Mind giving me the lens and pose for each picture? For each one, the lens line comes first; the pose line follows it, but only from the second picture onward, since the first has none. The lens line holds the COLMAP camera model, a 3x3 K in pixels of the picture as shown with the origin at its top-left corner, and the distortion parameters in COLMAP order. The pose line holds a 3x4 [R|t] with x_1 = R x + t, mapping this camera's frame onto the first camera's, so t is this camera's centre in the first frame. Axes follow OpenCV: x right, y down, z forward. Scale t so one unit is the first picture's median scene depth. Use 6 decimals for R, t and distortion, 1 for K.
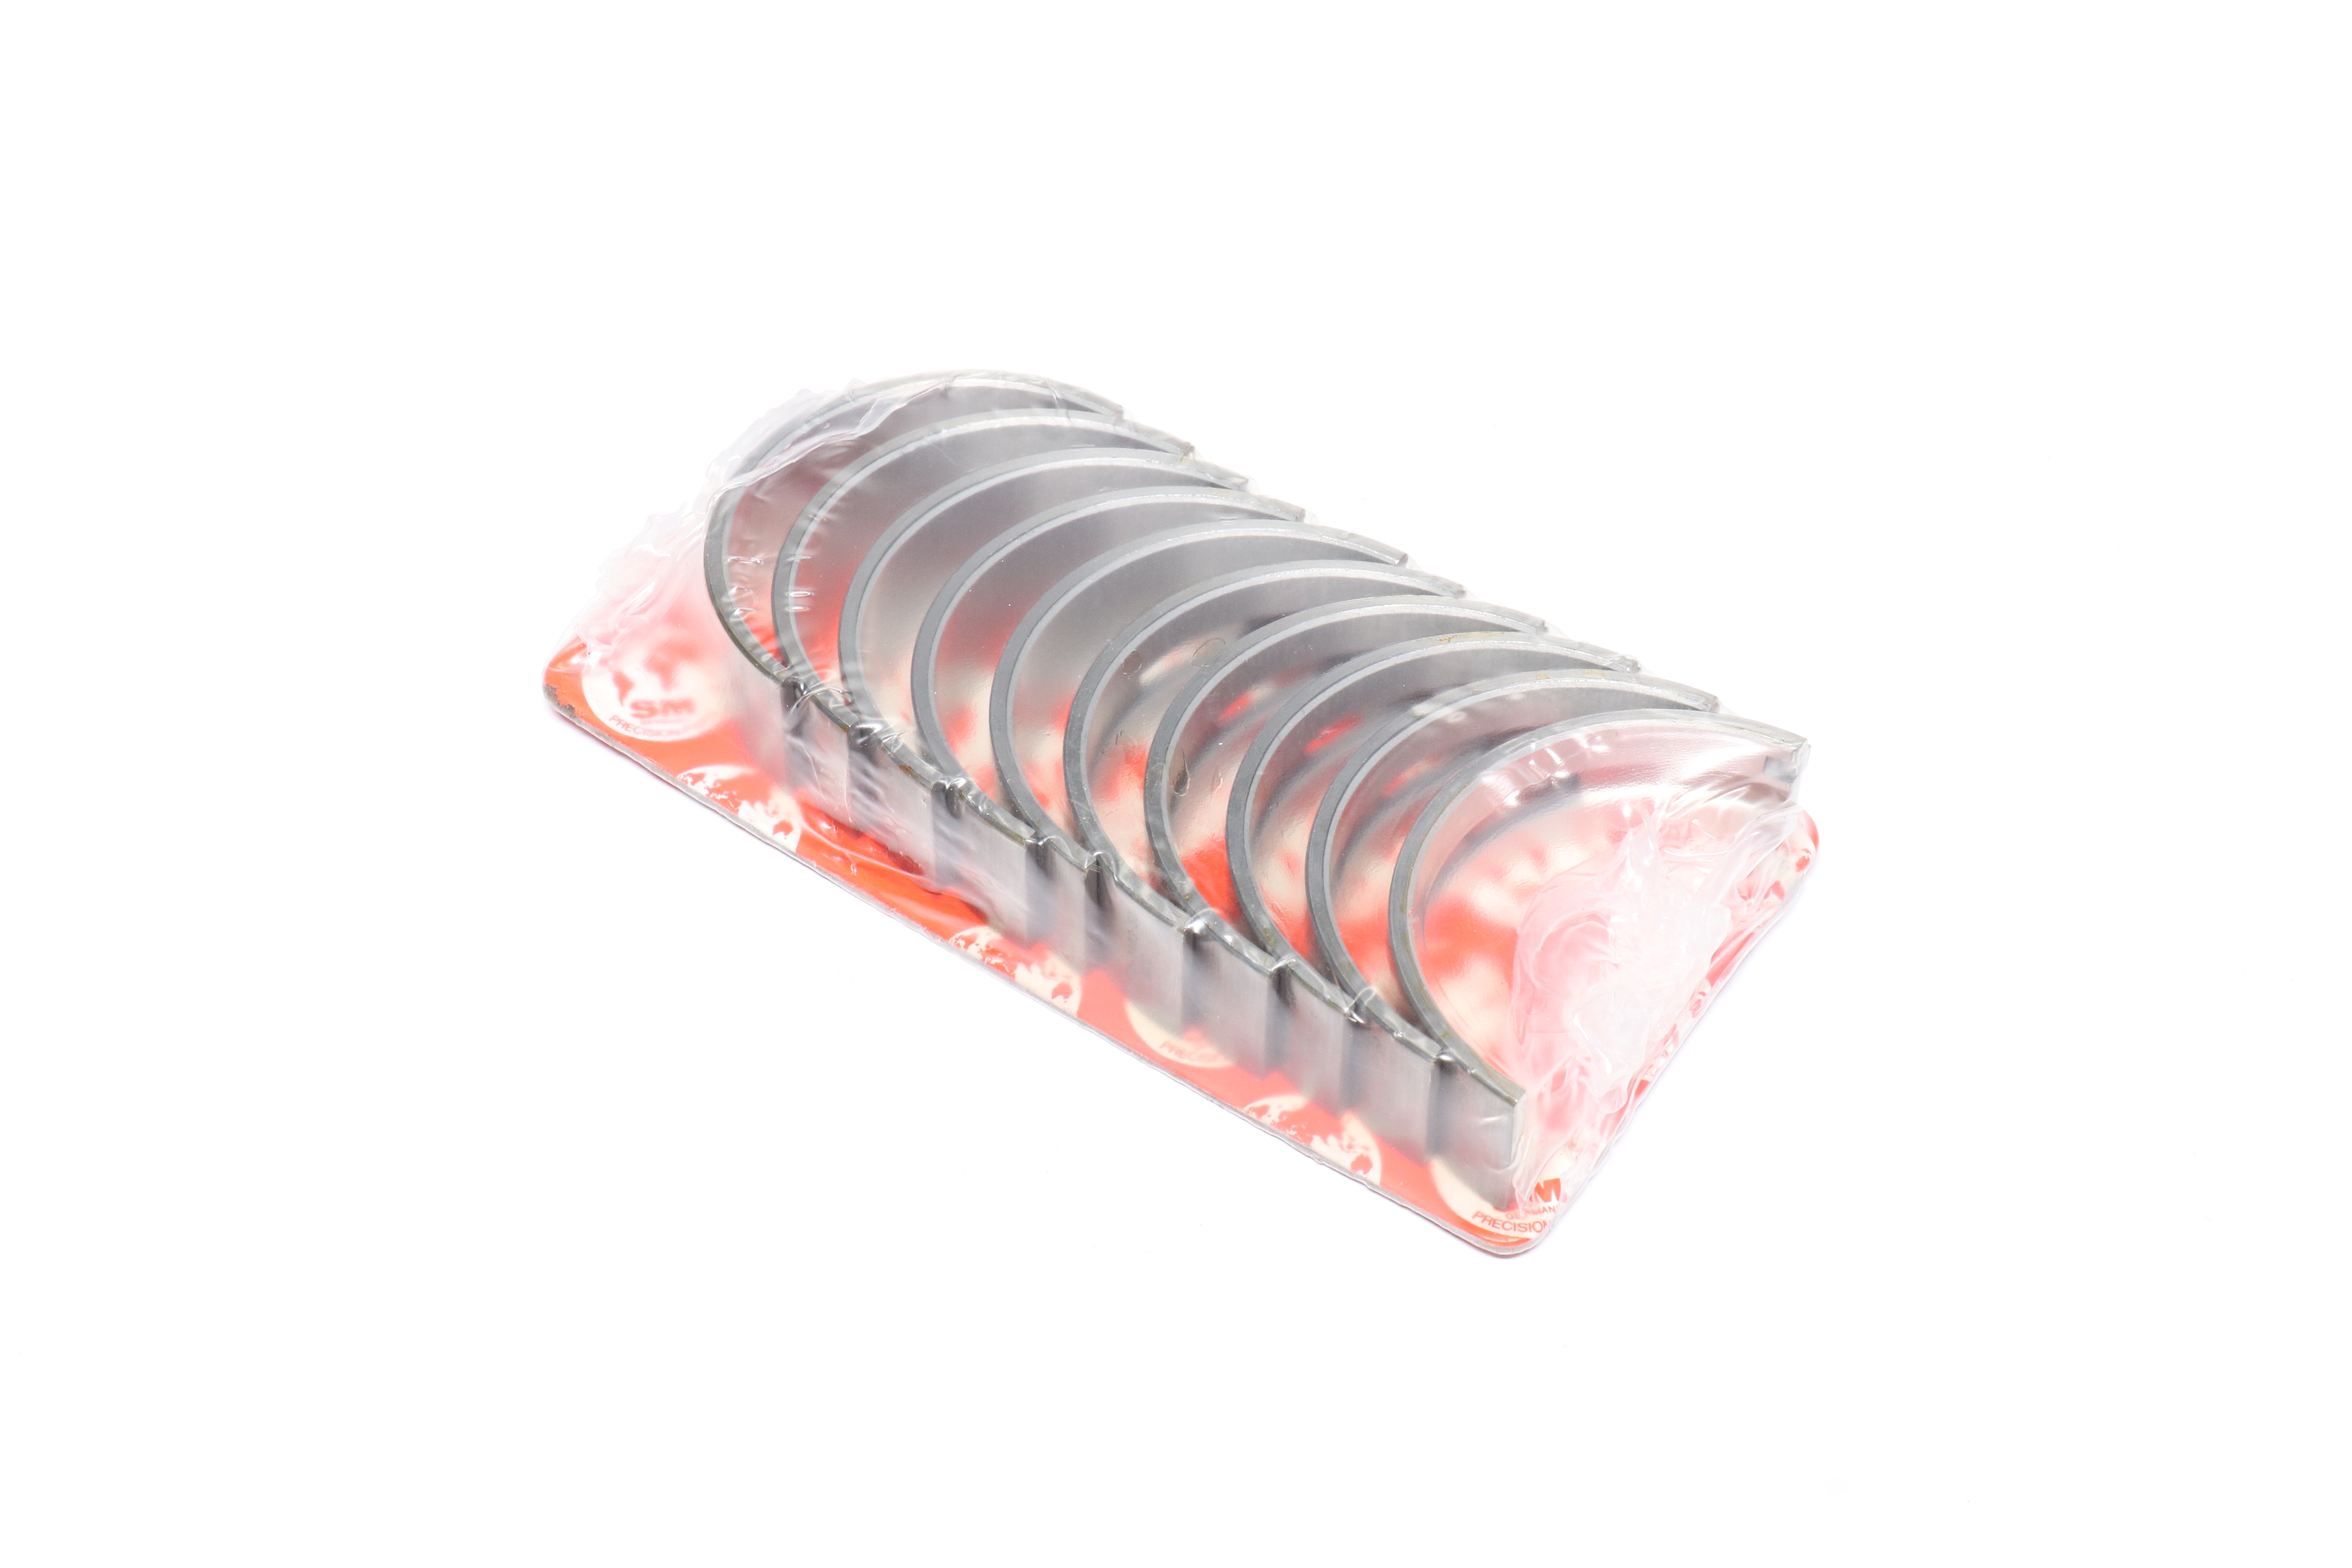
lens RADIAL K [[3609.6, 0, 1175.5], [0, 3609.6, 785.5], [0, 0, 1]] dist [0.005036, 0.000000]
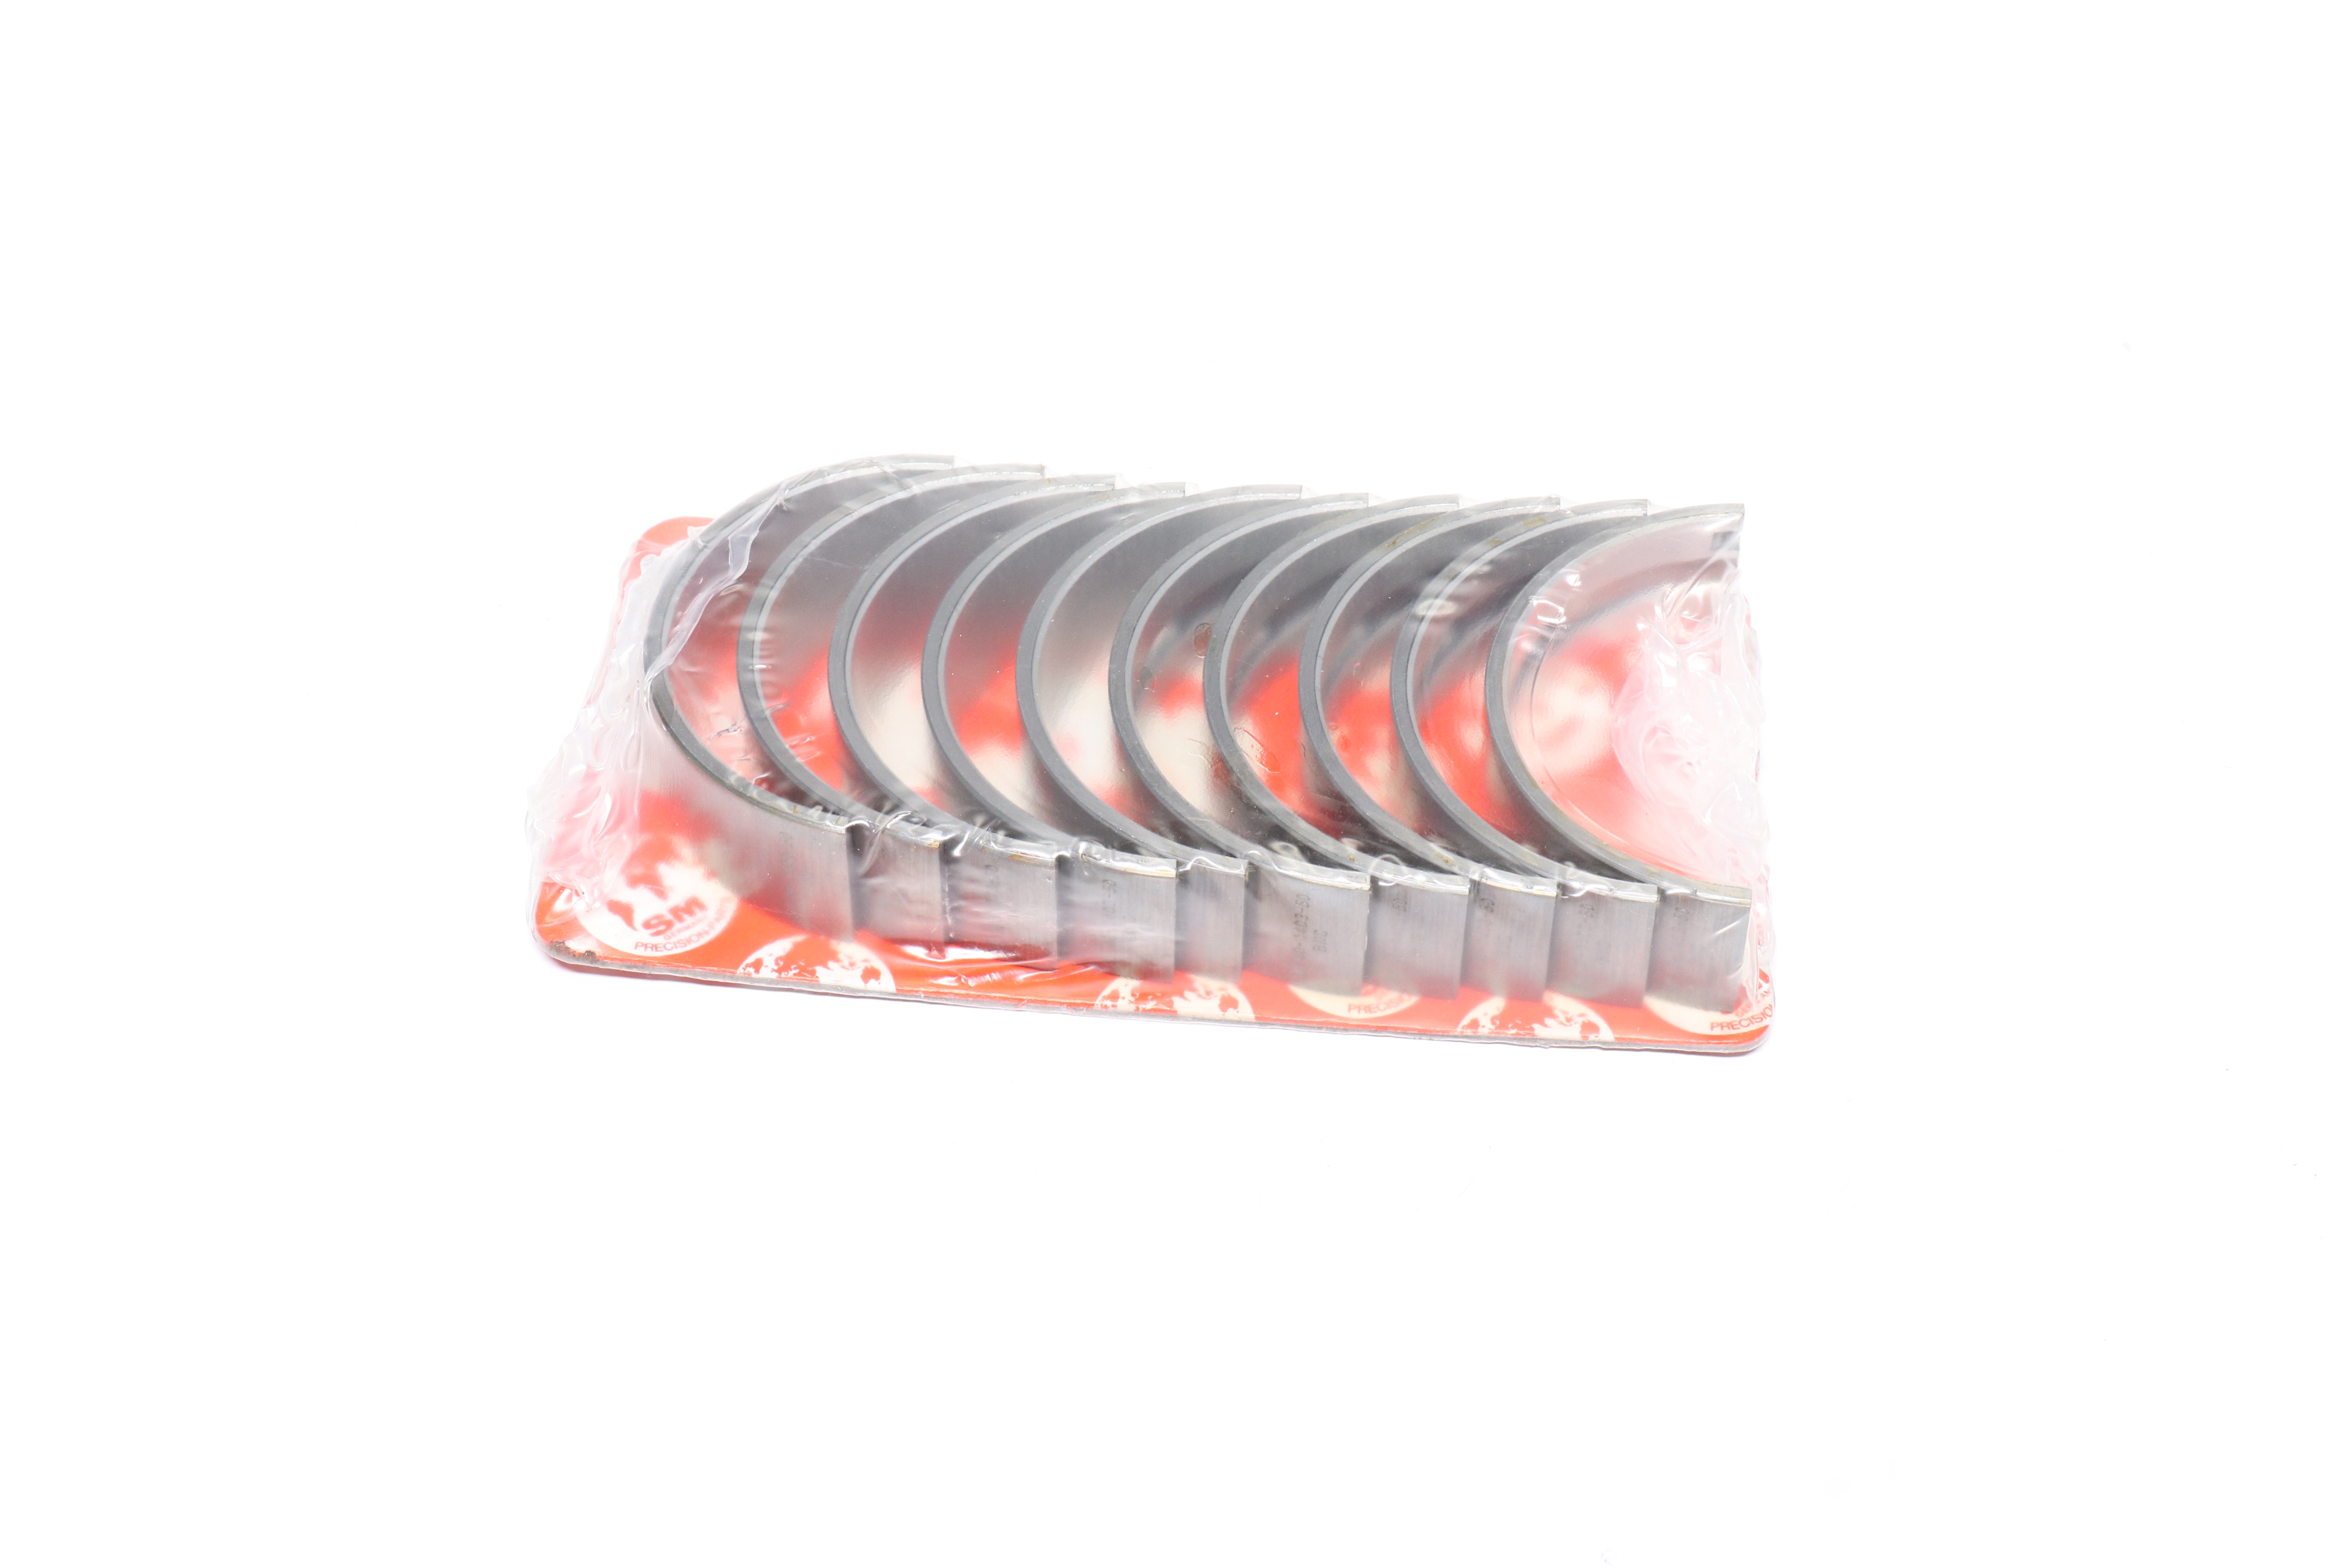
lens RADIAL K [[3609.6, 0, 1175.4], [0, 3609.6, 782.3], [0, 0, 1]] dist [0.005036, 0.000000]
pose [[0.846447, -0.374395, 0.378623, -0.395167], [0.377509, 0.923420, 0.069151, -0.073238], [-0.375518, 0.084401, 0.922964, 0.082163]]
